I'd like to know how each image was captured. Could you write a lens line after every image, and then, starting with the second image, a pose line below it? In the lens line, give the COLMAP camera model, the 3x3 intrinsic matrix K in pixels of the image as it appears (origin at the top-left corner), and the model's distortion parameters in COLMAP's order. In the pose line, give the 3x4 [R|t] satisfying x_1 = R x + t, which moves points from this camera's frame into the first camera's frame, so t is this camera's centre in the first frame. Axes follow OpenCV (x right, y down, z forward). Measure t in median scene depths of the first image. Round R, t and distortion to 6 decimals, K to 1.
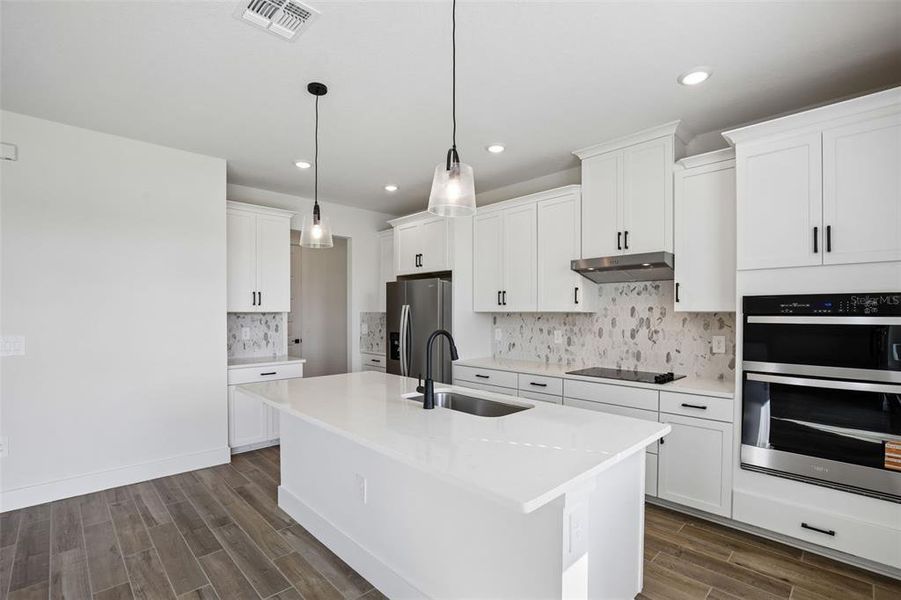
lens RADIAL K [[424.3, 0, 450.7], [0, 424.3, 307.7], [0, 0, 1]] dist [-0.005233, -0.000260]
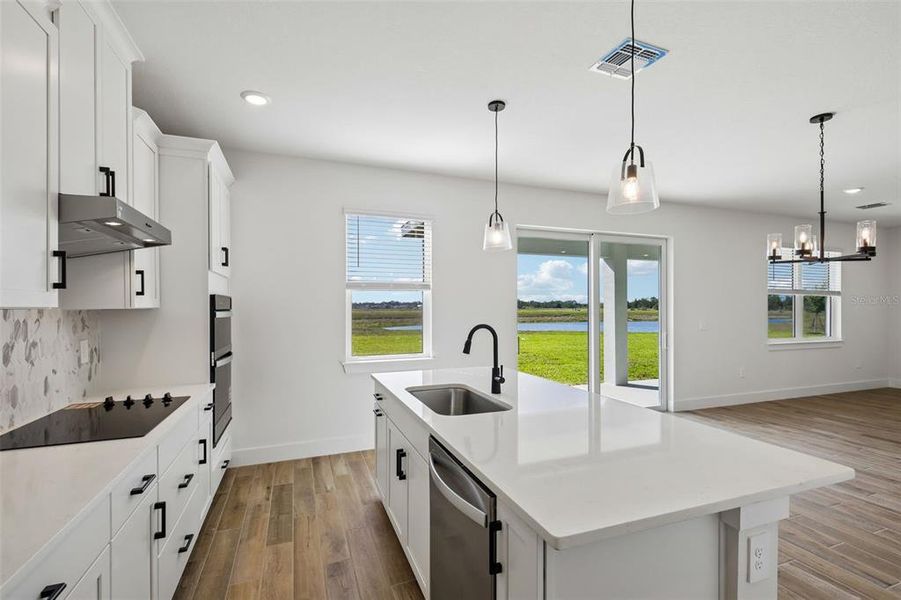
lens RADIAL K [[424.3, 0, 451.1], [0, 424.3, 305.5], [0, 0, 1]] dist [-0.005233, -0.000260]
pose [[-0.919629, 0.001844, 0.392784, -0.255982], [-0.002762, 0.999934, -0.011162, 0.011341], [-0.392779, -0.011350, -0.919563, 1.407529]]
